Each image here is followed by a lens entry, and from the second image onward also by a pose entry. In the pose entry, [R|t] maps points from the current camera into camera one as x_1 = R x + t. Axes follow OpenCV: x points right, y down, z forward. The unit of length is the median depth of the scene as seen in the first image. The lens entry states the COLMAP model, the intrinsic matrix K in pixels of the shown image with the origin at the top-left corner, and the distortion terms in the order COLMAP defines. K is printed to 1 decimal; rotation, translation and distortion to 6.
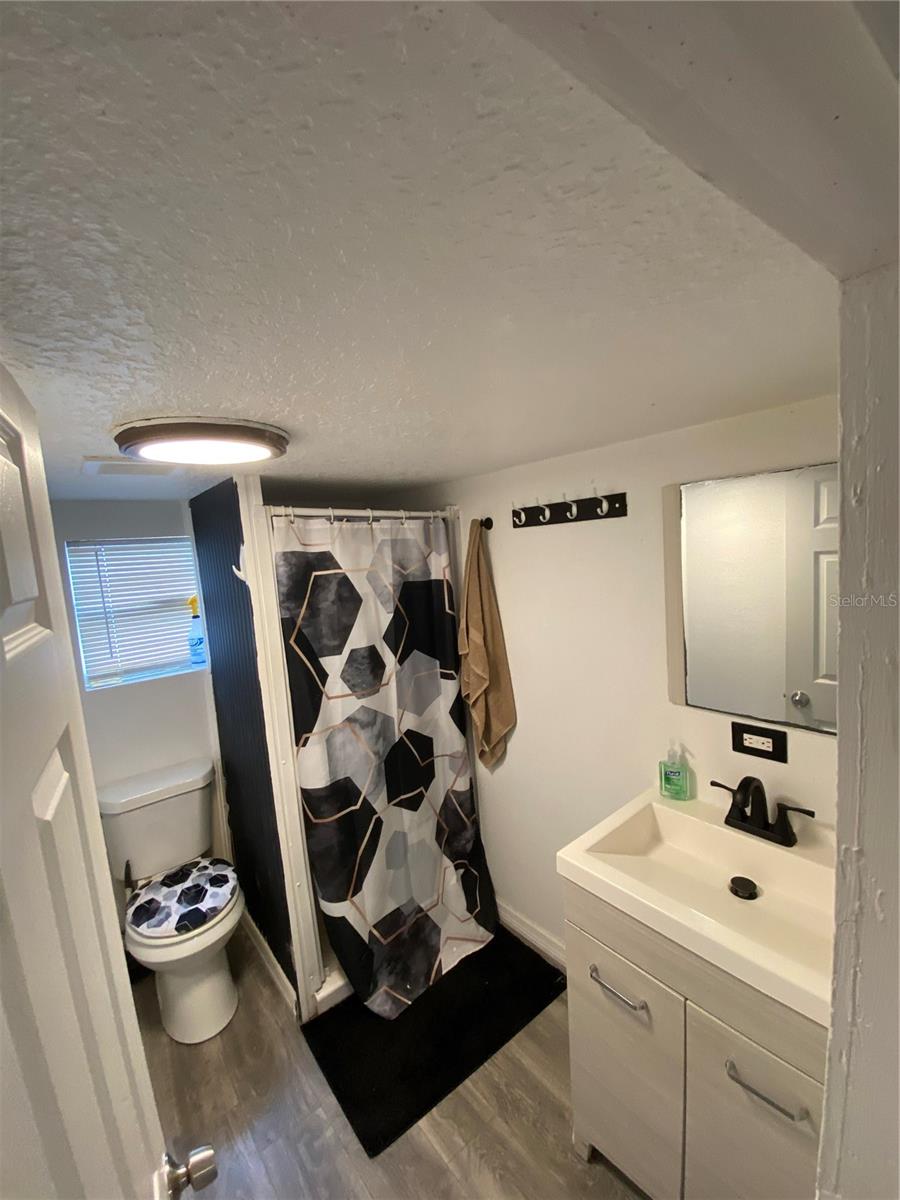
lens RADIAL K [[485.3, 0, 440.4], [0, 485.3, 600.1], [0, 0, 1]] dist [-0.002831, -0.008526]
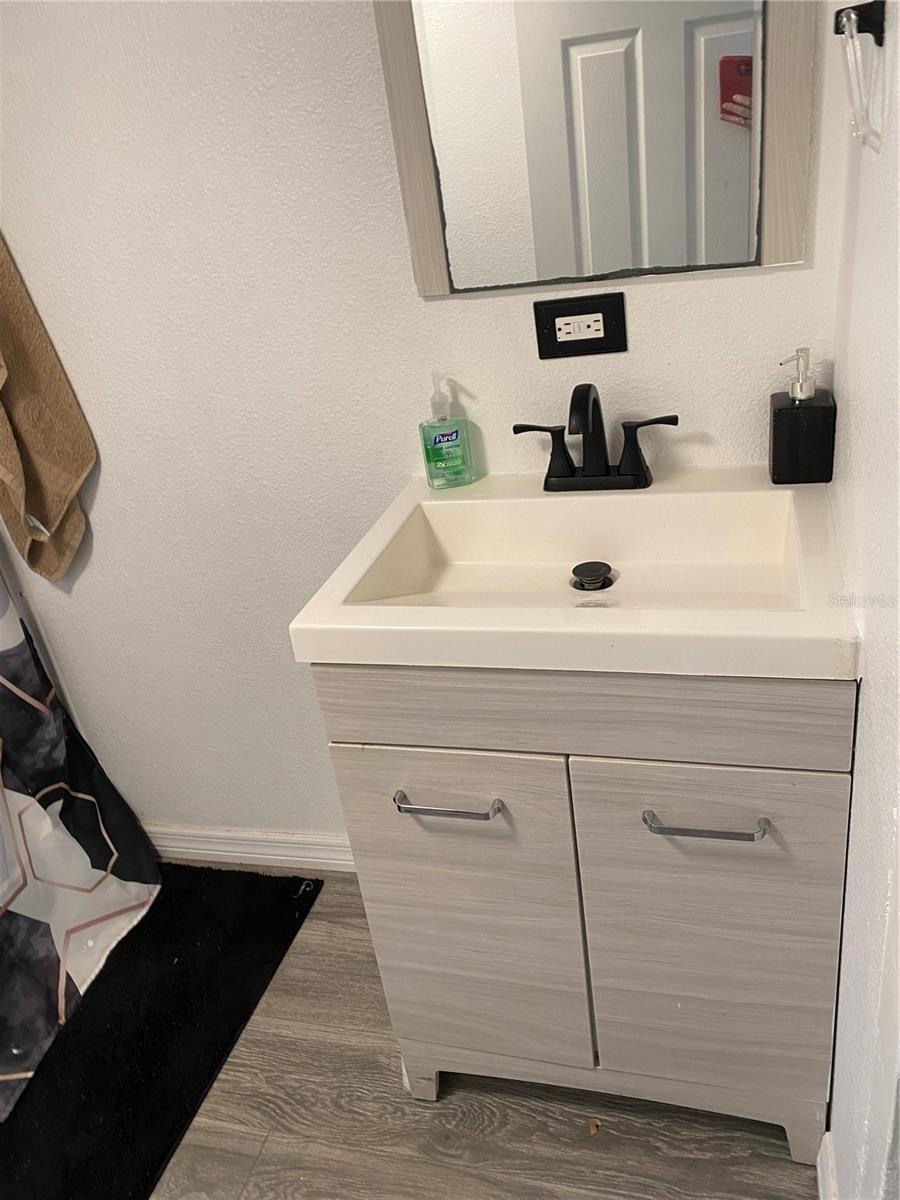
lens RADIAL K [[926.7, 0, 449.2], [0, 926.7, 594.2], [0, 0, 1]] dist [0.003051, 0.015645]
pose [[0.808457, -0.291590, 0.511247, -0.070547], [0.129398, 0.935453, 0.328913, 0.173304], [-0.574155, -0.199757, 0.794005, 0.157337]]
